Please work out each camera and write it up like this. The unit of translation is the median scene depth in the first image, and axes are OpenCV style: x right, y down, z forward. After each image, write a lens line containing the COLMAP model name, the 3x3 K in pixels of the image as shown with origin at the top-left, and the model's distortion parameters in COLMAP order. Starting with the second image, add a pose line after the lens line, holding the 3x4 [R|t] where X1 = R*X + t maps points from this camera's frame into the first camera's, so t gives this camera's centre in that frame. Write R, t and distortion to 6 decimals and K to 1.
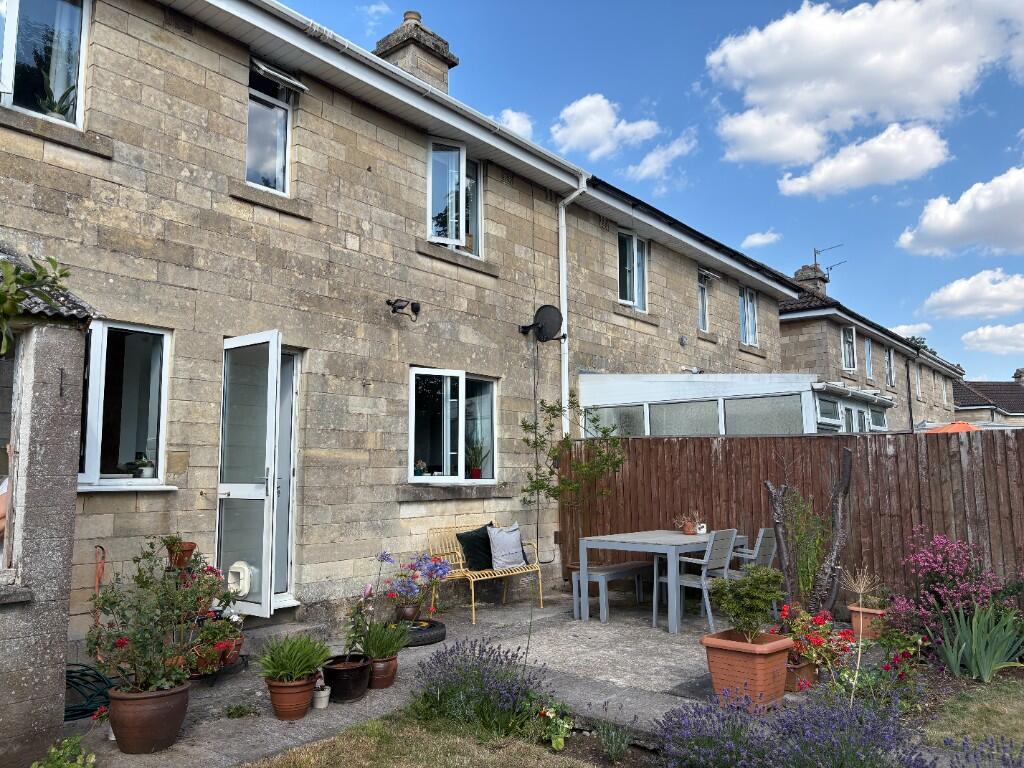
lens RADIAL K [[763.7, 0, 514.0], [0, 763.7, 386.7], [0, 0, 1]] dist [-0.011478, -0.015400]
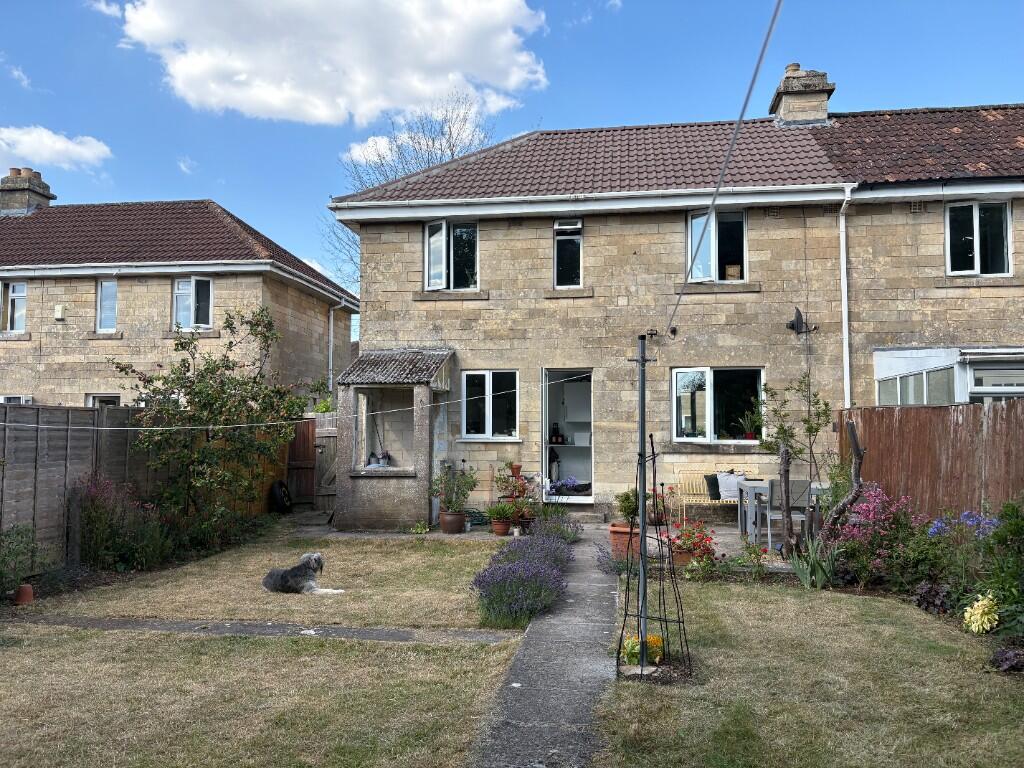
lens RADIAL K [[763.7, 0, 511.7], [0, 763.7, 386.7], [0, 0, 1]] dist [-0.011478, -0.015400]
pose [[0.472590, -0.042542, -0.880255, 1.176557], [0.093682, 0.995600, 0.002179, -0.024912], [0.876289, -0.083494, 0.474496, -0.051683]]
